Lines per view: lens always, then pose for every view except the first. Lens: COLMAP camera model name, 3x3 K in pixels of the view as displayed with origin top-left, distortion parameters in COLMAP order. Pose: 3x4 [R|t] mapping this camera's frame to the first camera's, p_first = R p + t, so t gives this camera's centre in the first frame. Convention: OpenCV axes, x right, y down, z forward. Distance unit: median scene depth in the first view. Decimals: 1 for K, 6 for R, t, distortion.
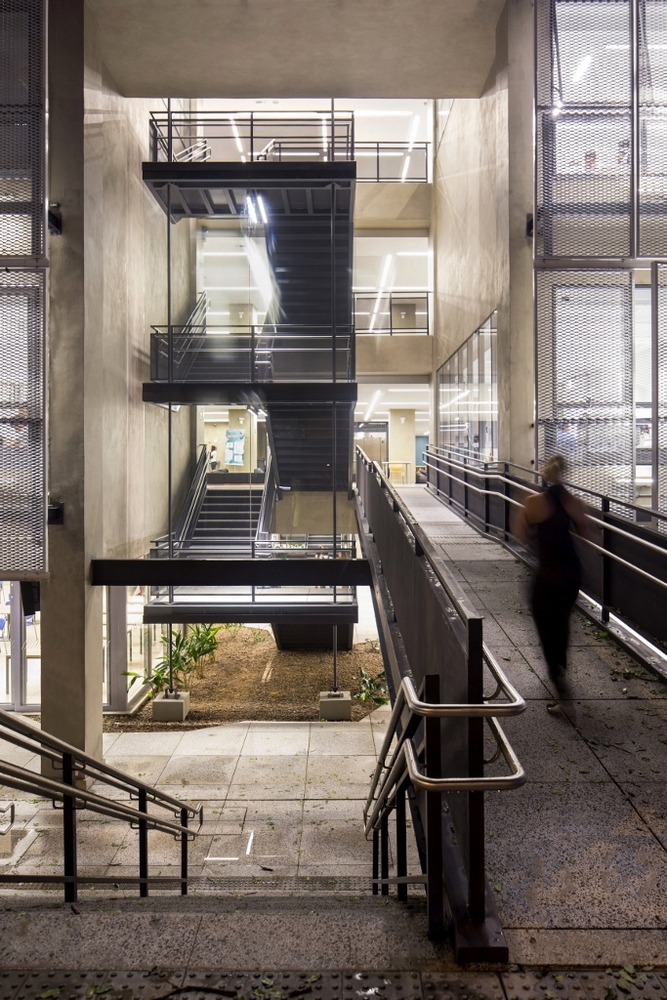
lens RADIAL K [[697.8, 0, 298.2], [0, 697.8, 494.6], [0, 0, 1]] dist [0.021343, -0.016127]
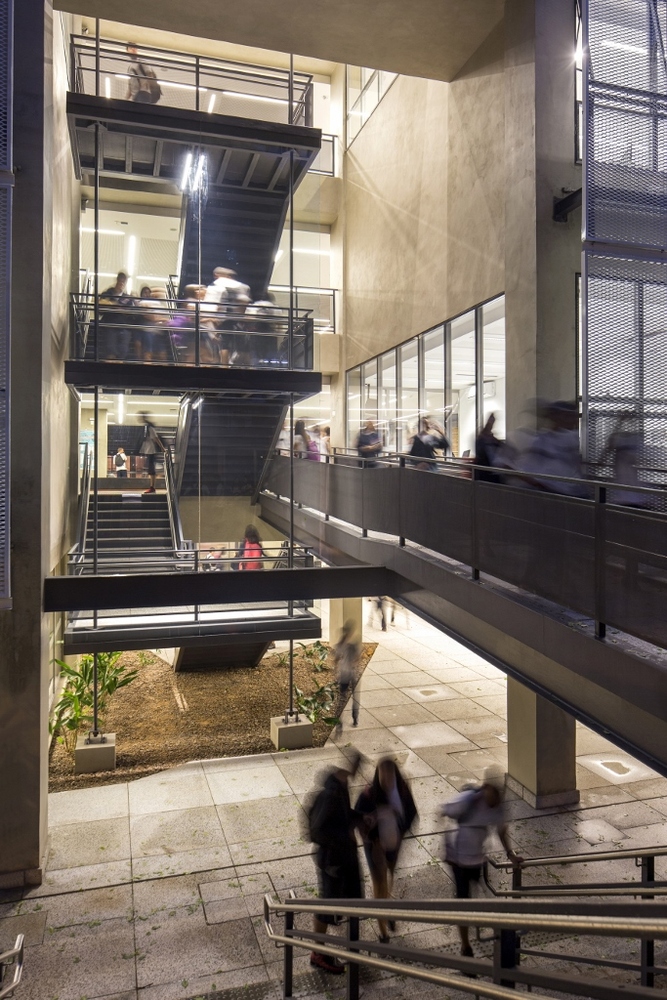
lens RADIAL K [[697.8, 0, 332.3], [0, 697.8, 494.4], [0, 0, 1]] dist [0.021343, -0.016127]
pose [[0.955661, -0.002323, 0.294460, -0.159085], [0.006398, 0.999897, -0.012874, 0.009659], [-0.294400, 0.014187, 0.955577, 0.122378]]
